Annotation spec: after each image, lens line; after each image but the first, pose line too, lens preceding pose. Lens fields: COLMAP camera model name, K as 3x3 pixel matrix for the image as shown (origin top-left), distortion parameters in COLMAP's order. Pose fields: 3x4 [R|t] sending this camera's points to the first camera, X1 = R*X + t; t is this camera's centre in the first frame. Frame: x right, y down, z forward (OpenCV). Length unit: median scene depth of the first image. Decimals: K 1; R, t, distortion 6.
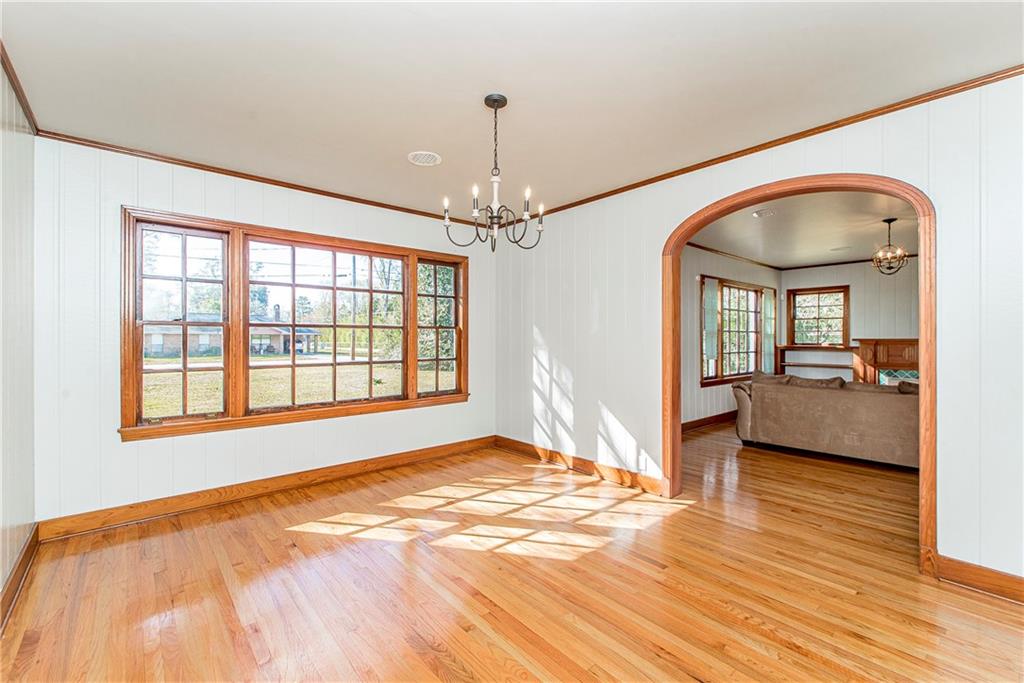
lens RADIAL K [[441.5, 0, 512.0], [0, 441.5, 337.2], [0, 0, 1]] dist [-0.001559, -0.000100]
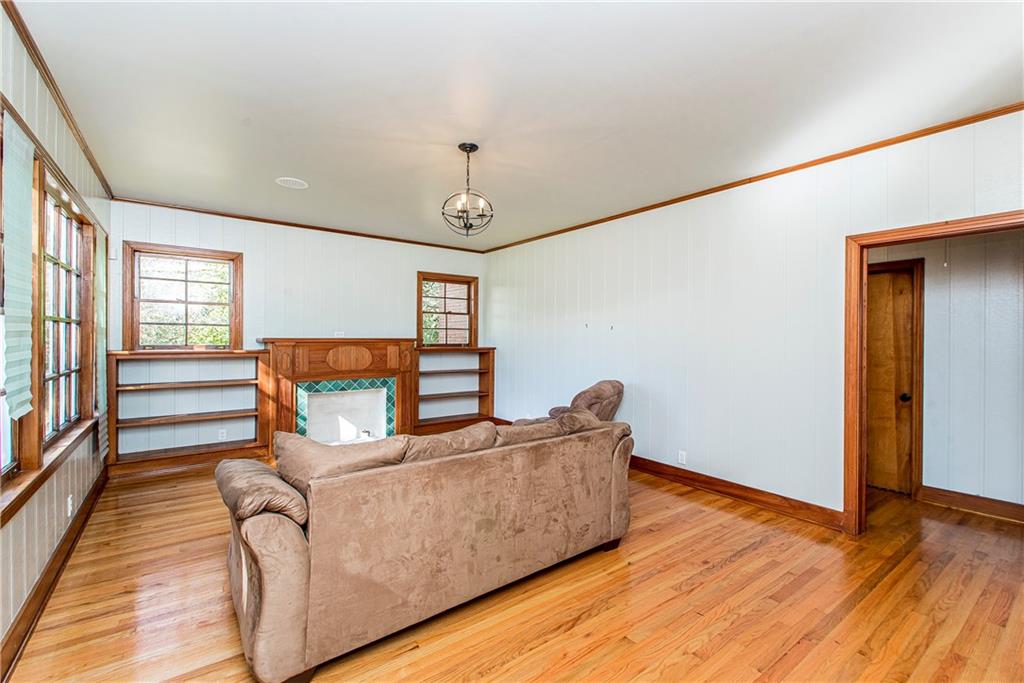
lens RADIAL K [[441.5, 0, 512.0], [0, 441.5, 337.2], [0, 0, 1]] dist [-0.001559, -0.000100]
pose [[0.087441, -0.001631, 0.996168, 0.181317], [0.003262, 0.999994, 0.001351, 0.002730], [-0.996164, 0.003131, 0.087445, 0.594956]]
